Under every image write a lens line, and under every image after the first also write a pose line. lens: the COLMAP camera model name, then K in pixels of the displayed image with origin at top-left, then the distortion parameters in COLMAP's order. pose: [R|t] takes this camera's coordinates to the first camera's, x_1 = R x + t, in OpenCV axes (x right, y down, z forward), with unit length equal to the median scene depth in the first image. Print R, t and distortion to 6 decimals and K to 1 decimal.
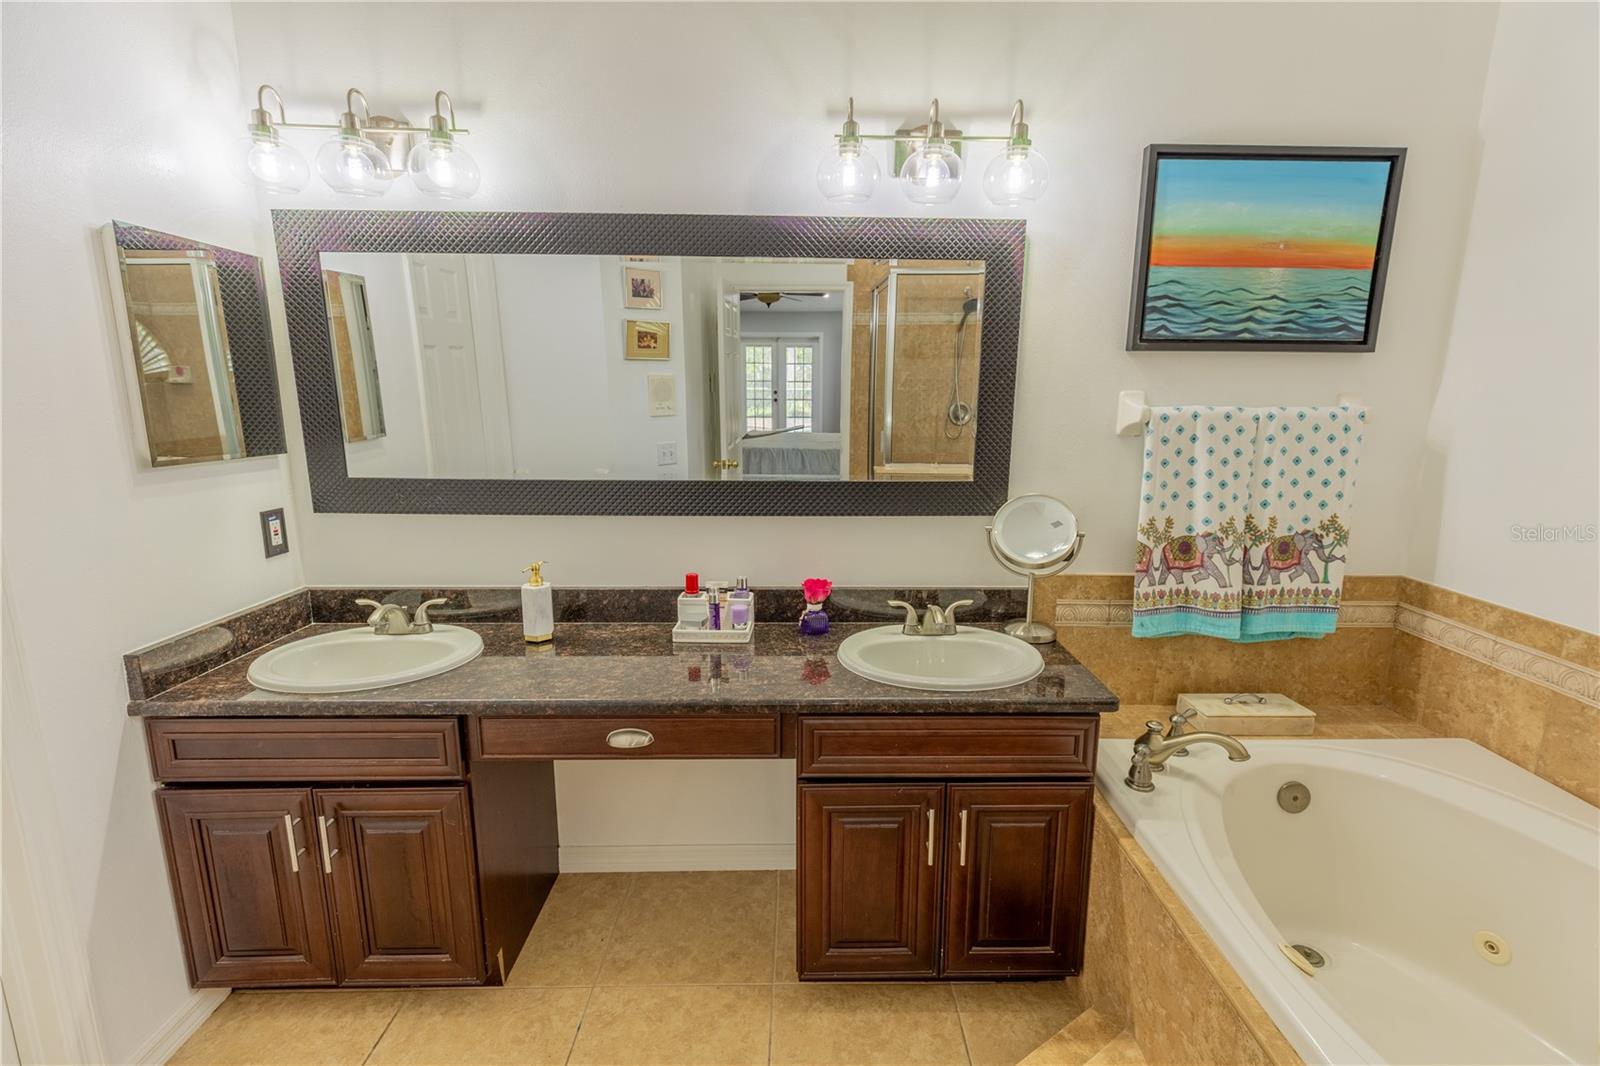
lens RADIAL K [[713.6, 0, 803.6], [0, 713.6, 533.0], [0, 0, 1]] dist [0.008404, -0.000931]
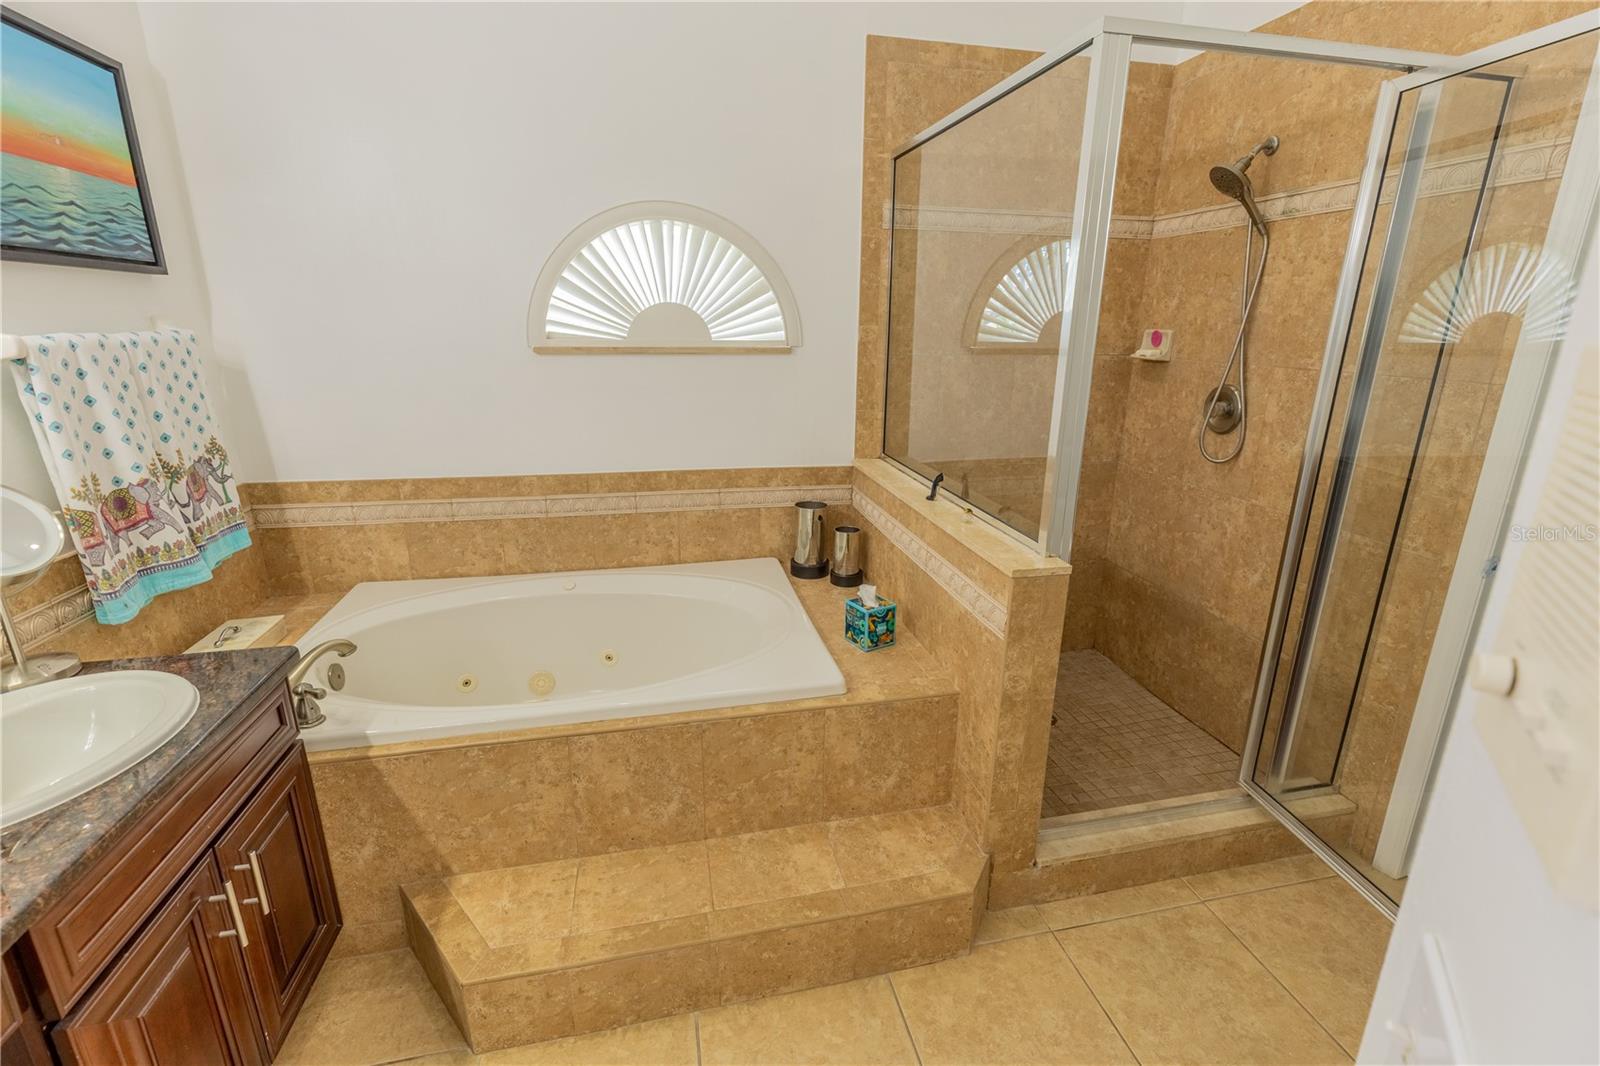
lens RADIAL K [[713.6, 0, 801.4], [0, 713.6, 535.4], [0, 0, 1]] dist [0.008404, -0.000931]
pose [[-0.177118, -0.295190, 0.938878, -0.429485], [0.180045, 0.928144, 0.325781, -0.078264], [-0.967581, 0.226742, -0.111243, 0.324613]]
